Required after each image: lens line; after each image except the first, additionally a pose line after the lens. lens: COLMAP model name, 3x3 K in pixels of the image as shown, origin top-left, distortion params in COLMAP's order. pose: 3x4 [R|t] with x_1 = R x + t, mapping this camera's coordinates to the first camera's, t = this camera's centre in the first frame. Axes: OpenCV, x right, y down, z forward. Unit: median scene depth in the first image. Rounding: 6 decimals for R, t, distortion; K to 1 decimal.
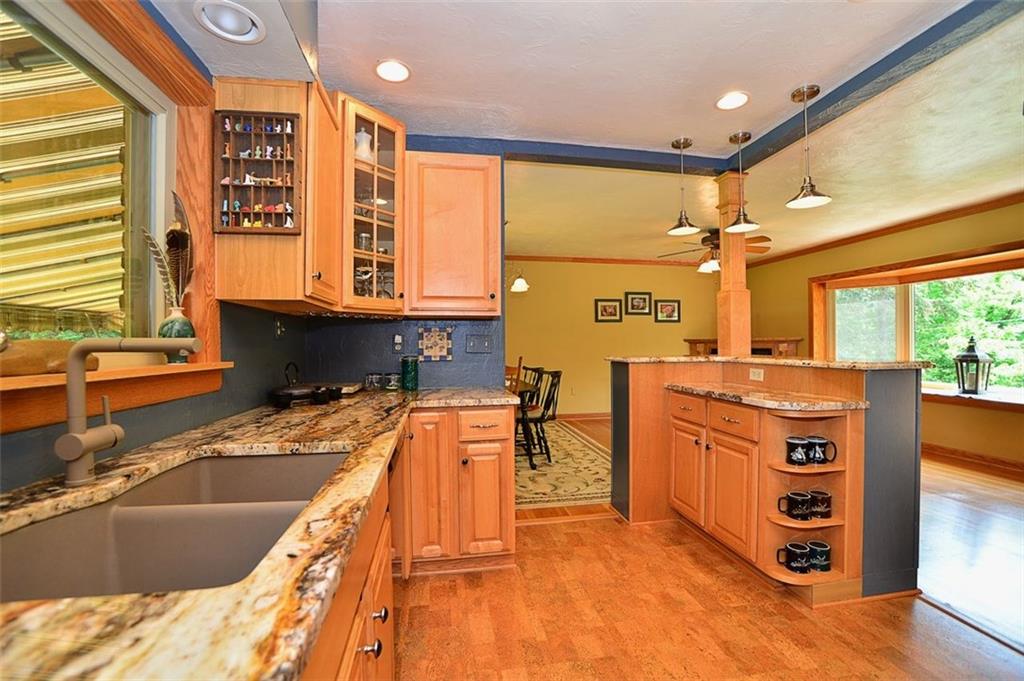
lens RADIAL K [[450.5, 0, 505.8], [0, 450.5, 346.4], [0, 0, 1]] dist [-0.081697, 0.034258]
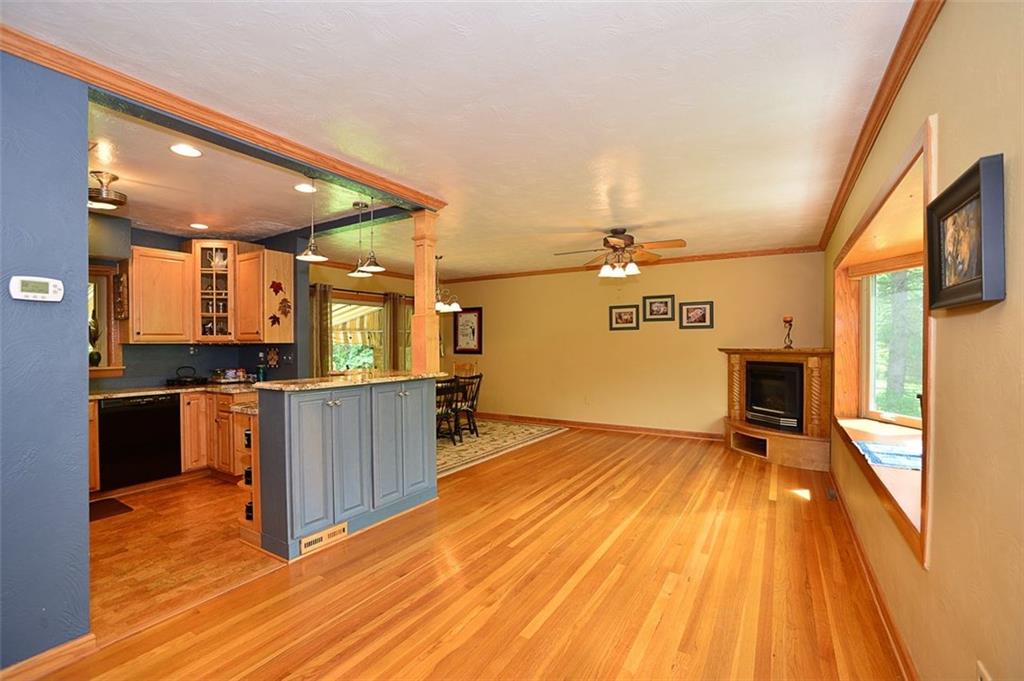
lens RADIAL K [[450.5, 0, 505.8], [0, 450.5, 346.4], [0, 0, 1]] dist [-0.081697, 0.034258]
pose [[0.754021, 0.006984, -0.656813, 1.141683], [-0.002289, 0.999965, 0.008005, -0.045479], [0.656847, -0.004533, 0.754011, 0.217353]]
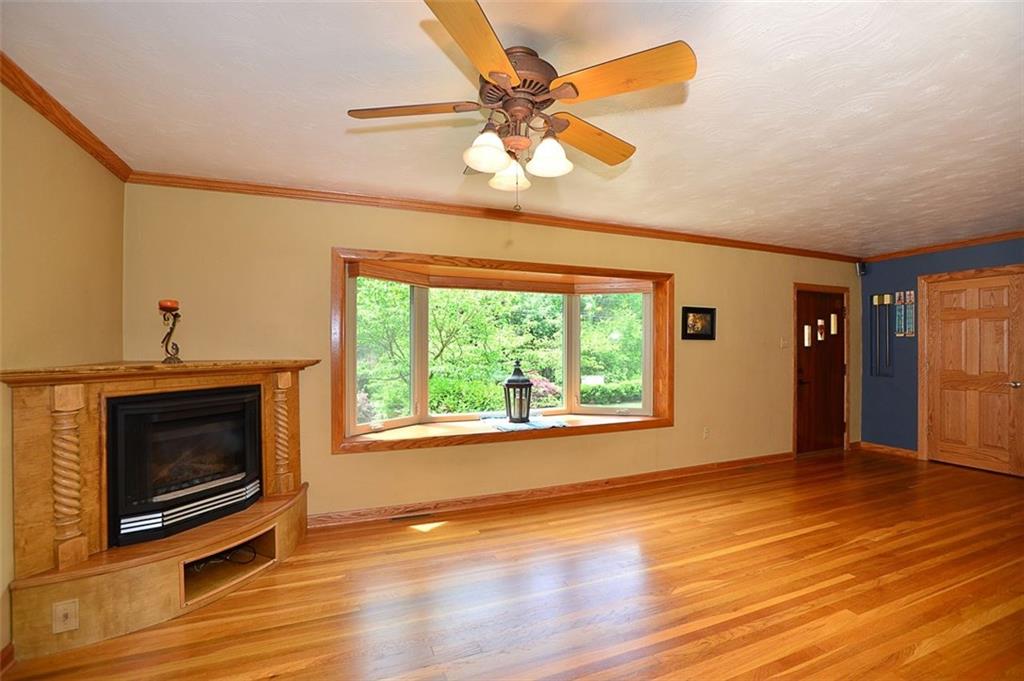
lens RADIAL K [[450.5, 0, 505.8], [0, 450.5, 346.4], [0, 0, 1]] dist [-0.081697, 0.034258]
pose [[-0.226199, 0.007059, 0.974056, 0.185109], [0.003238, 0.999974, -0.006495, -0.048396], [-0.974076, 0.001685, -0.226216, 1.386611]]
